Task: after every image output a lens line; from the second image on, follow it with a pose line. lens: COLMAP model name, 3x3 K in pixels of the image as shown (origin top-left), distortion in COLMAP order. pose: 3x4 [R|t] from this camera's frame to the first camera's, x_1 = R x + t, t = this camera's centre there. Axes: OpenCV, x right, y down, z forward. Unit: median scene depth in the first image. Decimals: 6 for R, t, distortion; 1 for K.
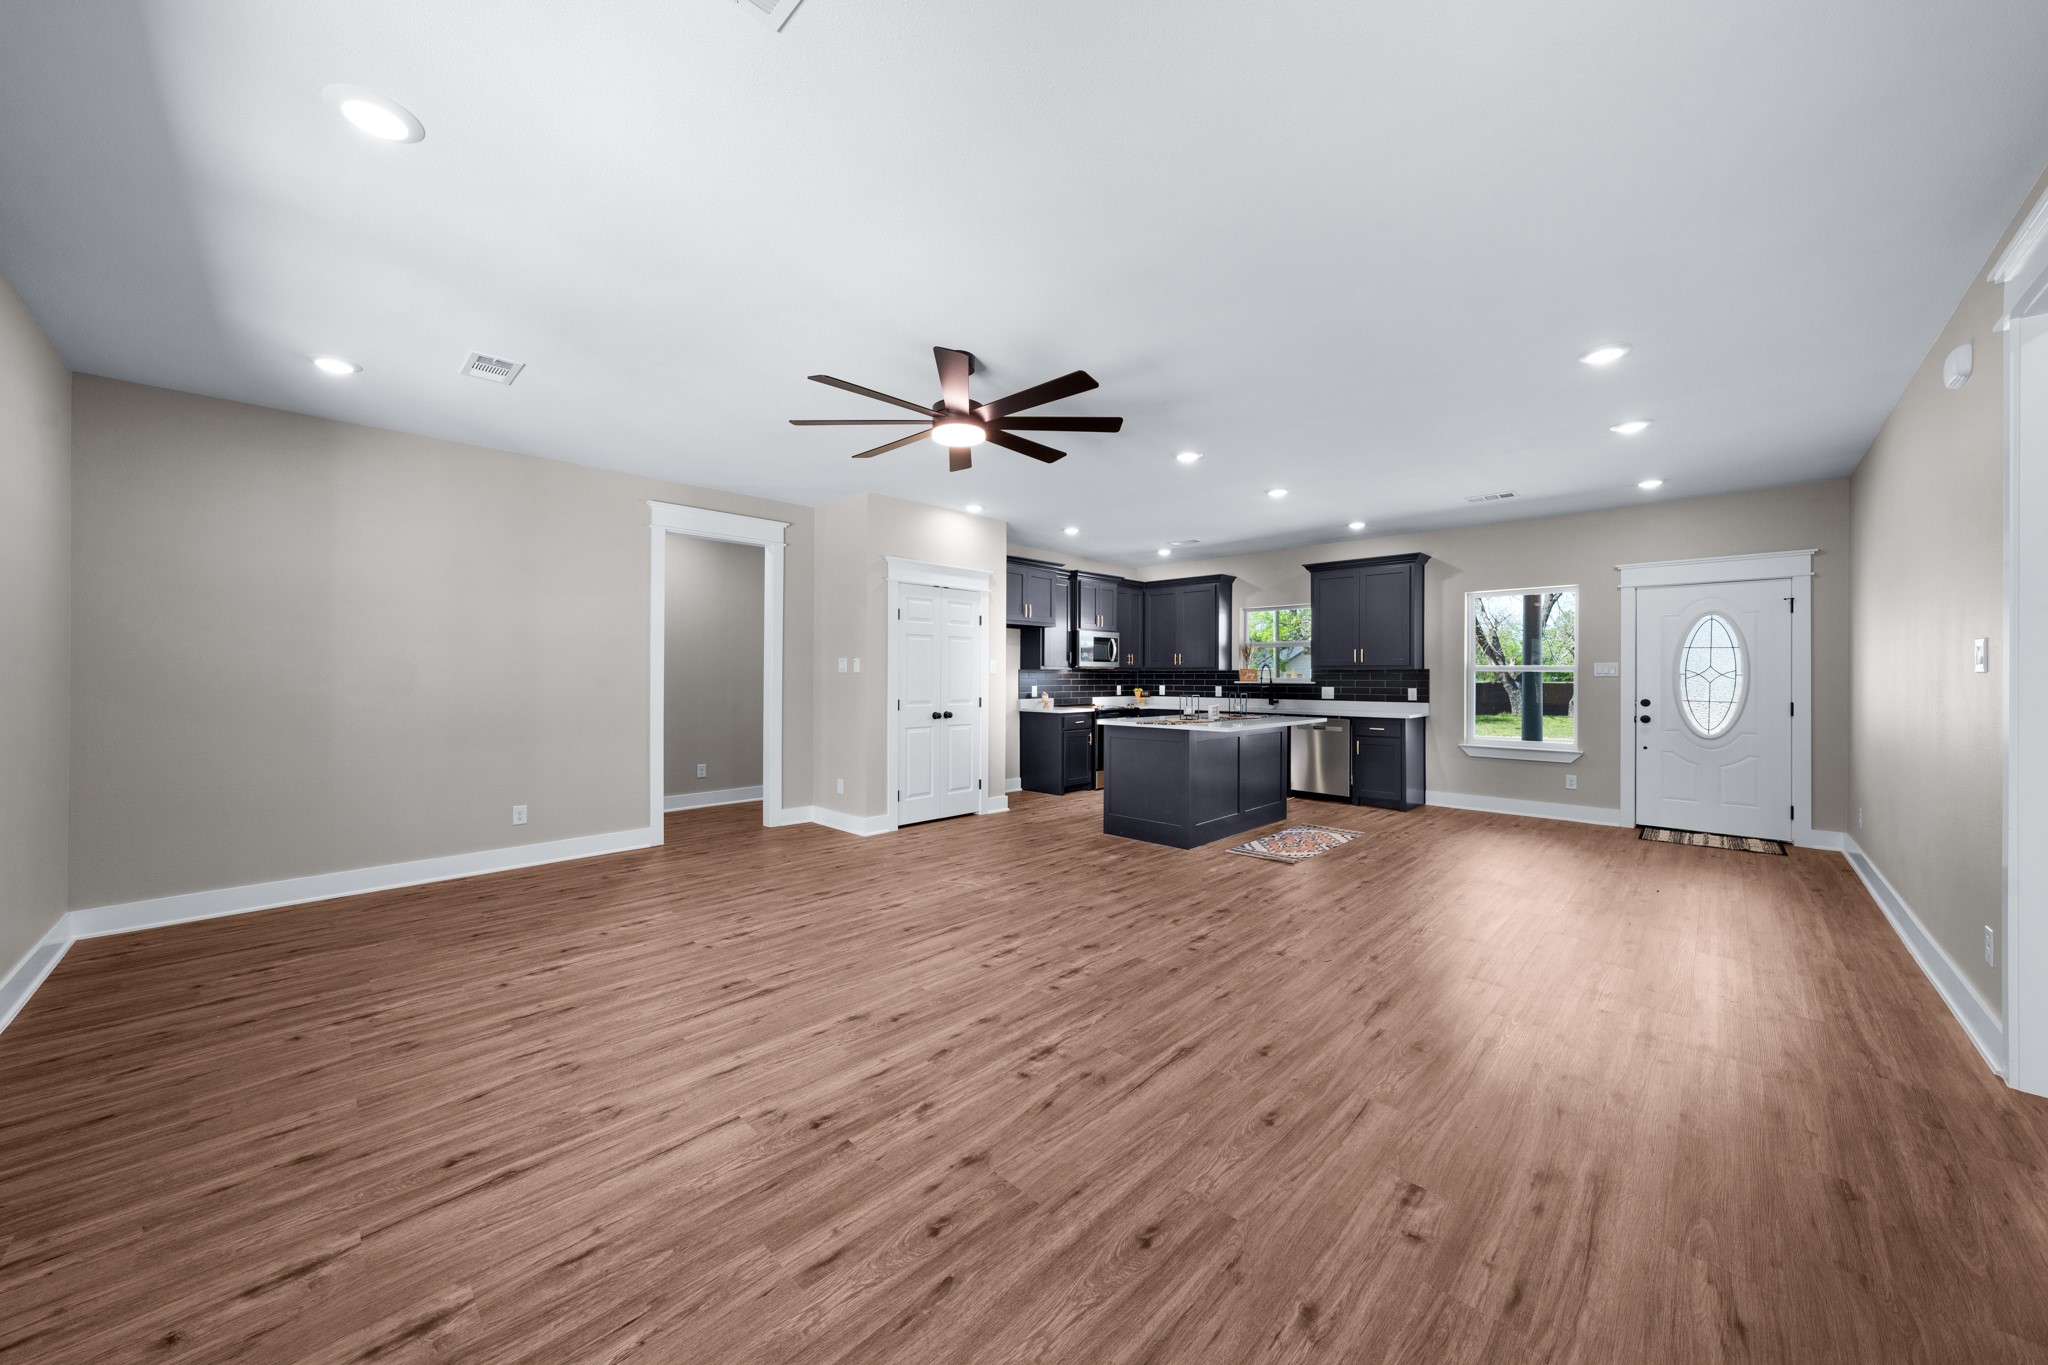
lens RADIAL K [[716.6, 0, 1012.9], [0, 716.6, 675.1], [0, 0, 1]] dist [0.001094, 0.000480]
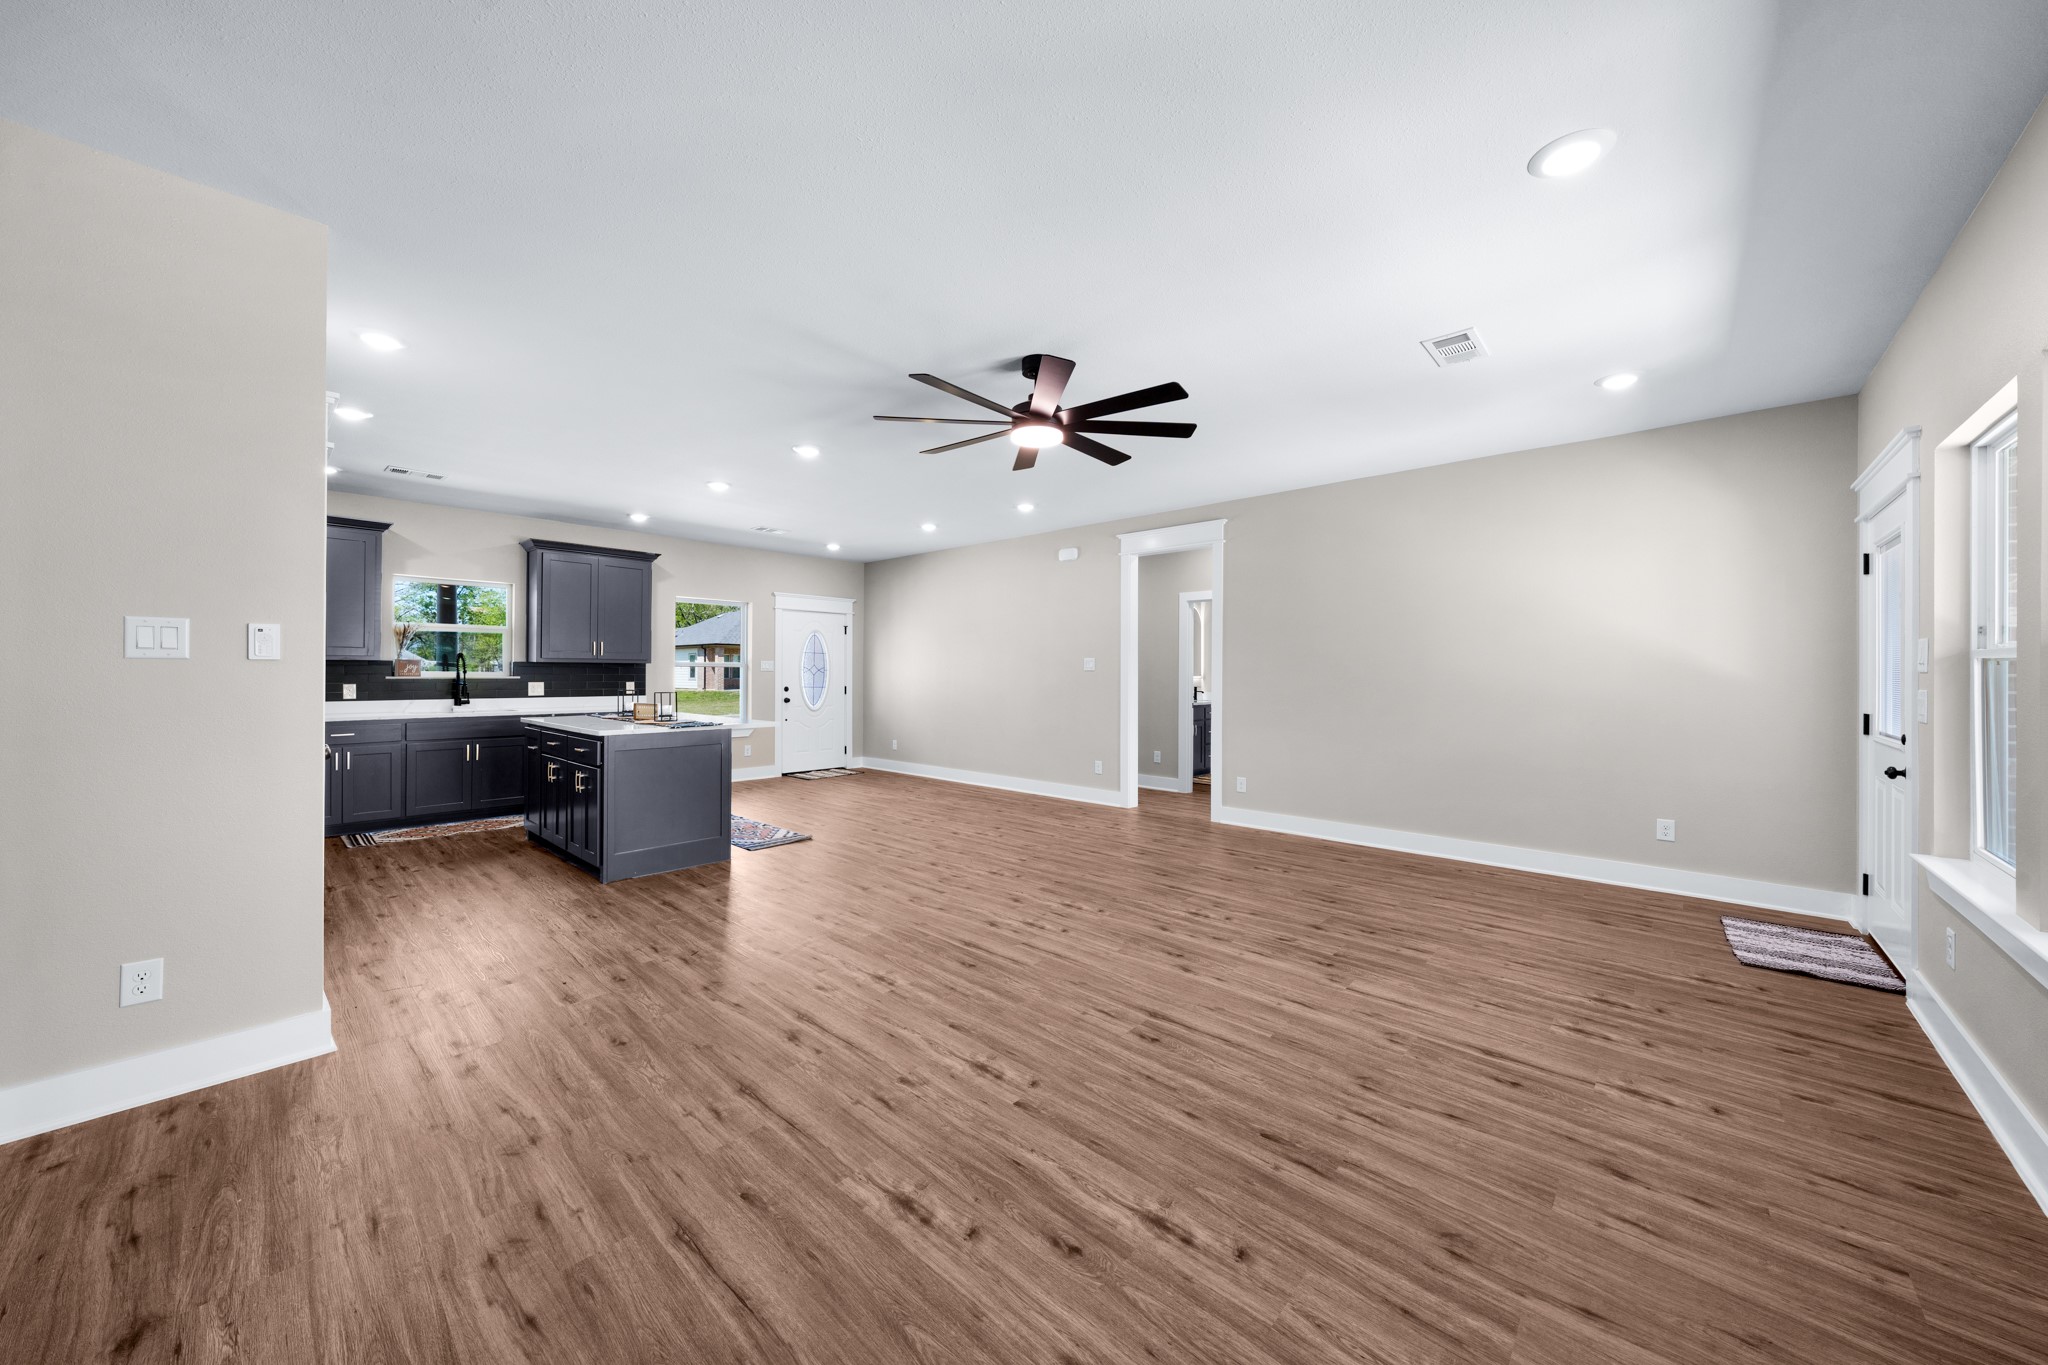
lens RADIAL K [[725.1, 0, 1021.3], [0, 725.1, 675.7], [0, 0, 1]] dist [-0.000765, 0.000038]
pose [[-0.038395, -0.005139, 0.999249, -1.194020], [-0.004406, 0.999978, 0.004974, 0.004034], [-0.999253, -0.004212, -0.038416, 1.145364]]
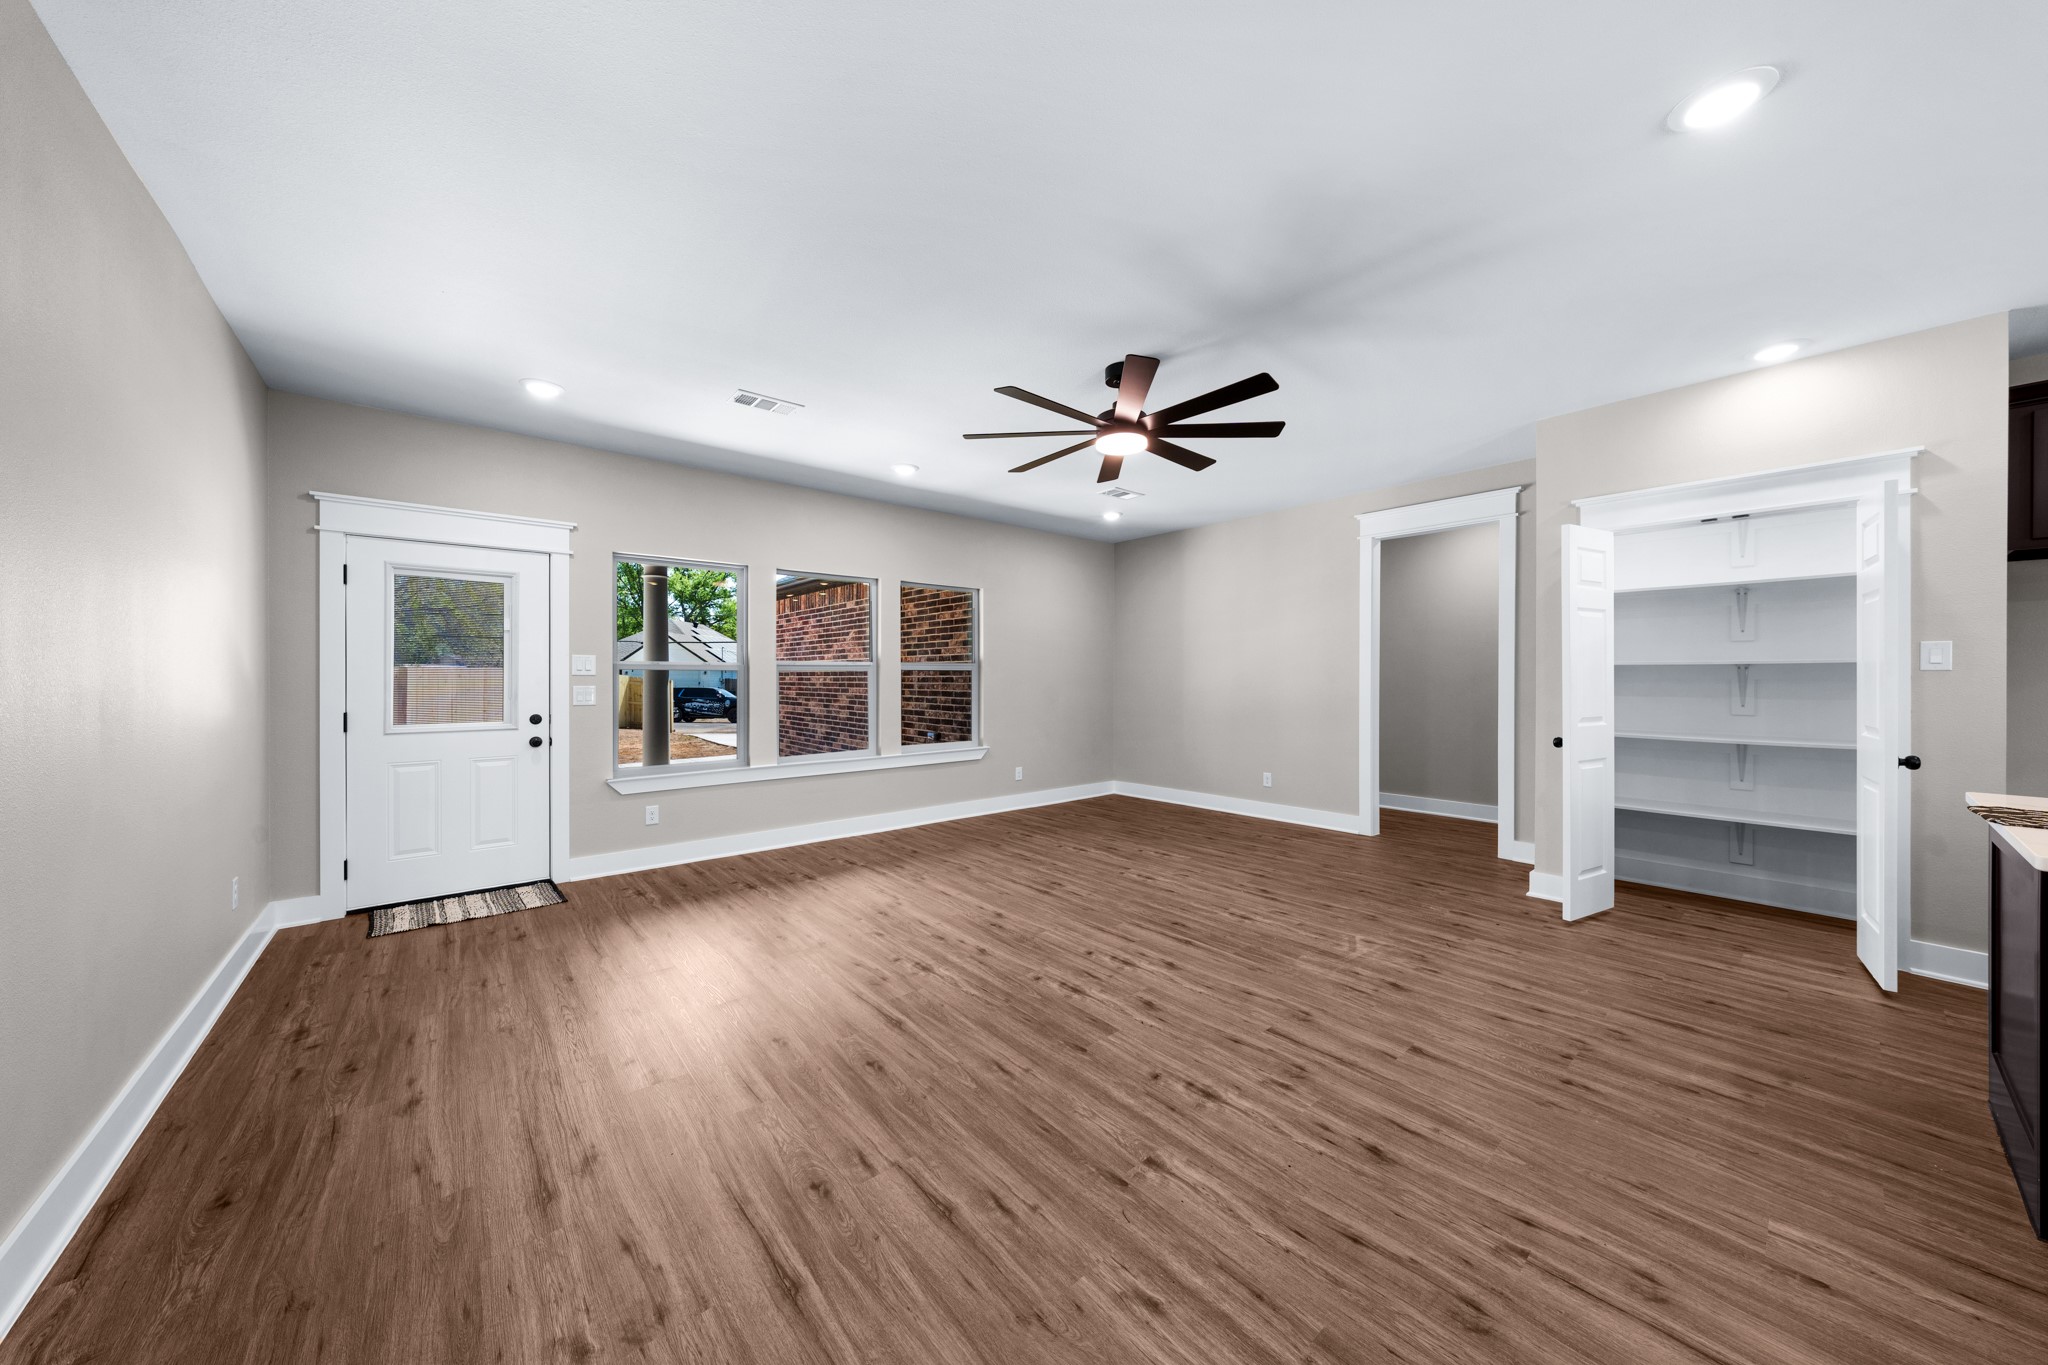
lens RADIAL K [[684.5, 0, 1016.4], [0, 684.5, 675.4], [0, 0, 1]] dist [-0.000307, -0.000064]
pose [[-0.093402, -0.004252, -0.995619, 0.993421], [0.001630, 0.999989, -0.004424, 0.006620], [0.995627, -0.002036, -0.093394, 1.016974]]
